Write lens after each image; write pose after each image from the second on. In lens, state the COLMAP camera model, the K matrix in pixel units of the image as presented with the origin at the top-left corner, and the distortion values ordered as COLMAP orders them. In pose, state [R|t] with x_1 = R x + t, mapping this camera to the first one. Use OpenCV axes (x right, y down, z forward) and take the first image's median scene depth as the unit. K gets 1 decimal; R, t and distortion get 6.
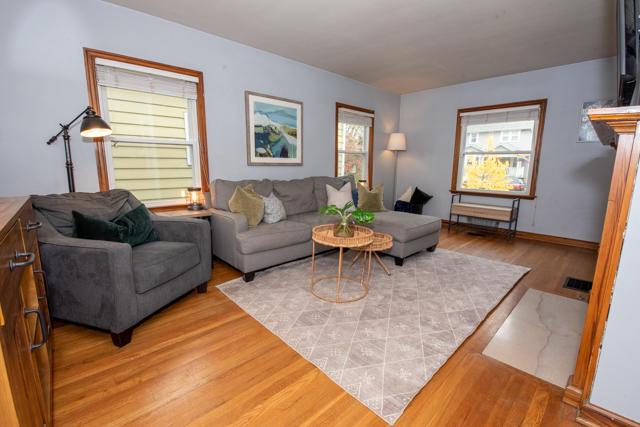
lens RADIAL K [[276.9, 0, 320.0], [0, 276.9, 213.5], [0, 0, 1]] dist [-0.036296, -0.000299]
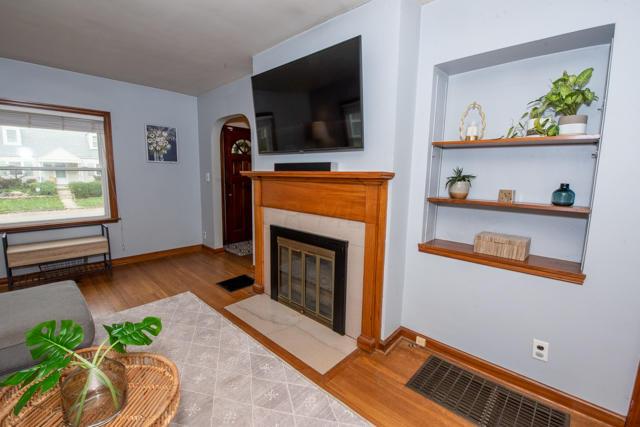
lens RADIAL K [[270.3, 0, 320.0], [0, 270.3, 213.5], [0, 0, 1]] dist [-0.021631, -0.000129]
pose [[-0.089488, -0.148714, 0.984823, -0.158660], [0.150218, 0.975464, 0.160951, -0.126518], [-0.984595, 0.162342, -0.064953, 0.400538]]
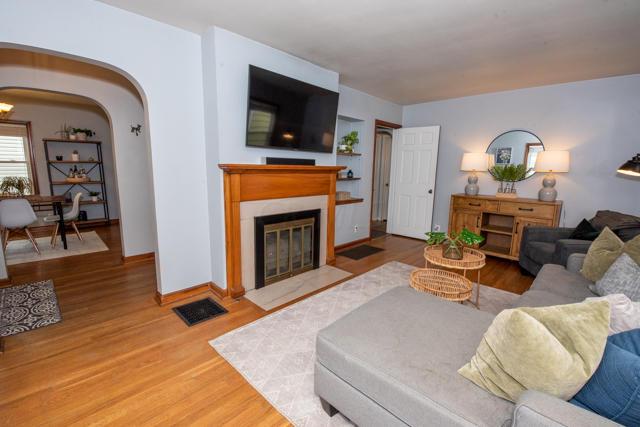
lens RADIAL K [[276.9, 0, 320.0], [0, 276.9, 213.5], [0, 0, 1]] dist [-0.036296, -0.000299]
pose [[-0.997960, -0.012835, -0.062533, 0.410107], [-0.032571, 0.944853, 0.325872, -0.255654], [0.054902, 0.327244, -0.943343, 1.174110]]
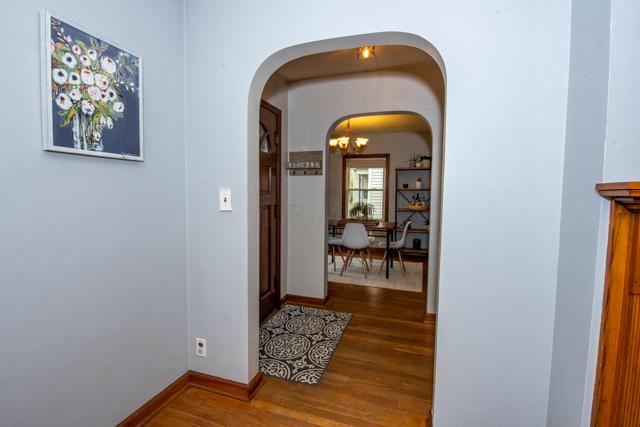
lens RADIAL K [[307.5, 0, 320.0], [0, 307.5, 213.5], [0, 0, 1]] dist [-0.004037, -0.001104]
pose [[-0.506088, -0.070777, 0.859573, 0.496171], [0.132241, 0.978475, 0.158427, -0.199743], [-0.852283, 0.193849, -0.485835, 0.868660]]
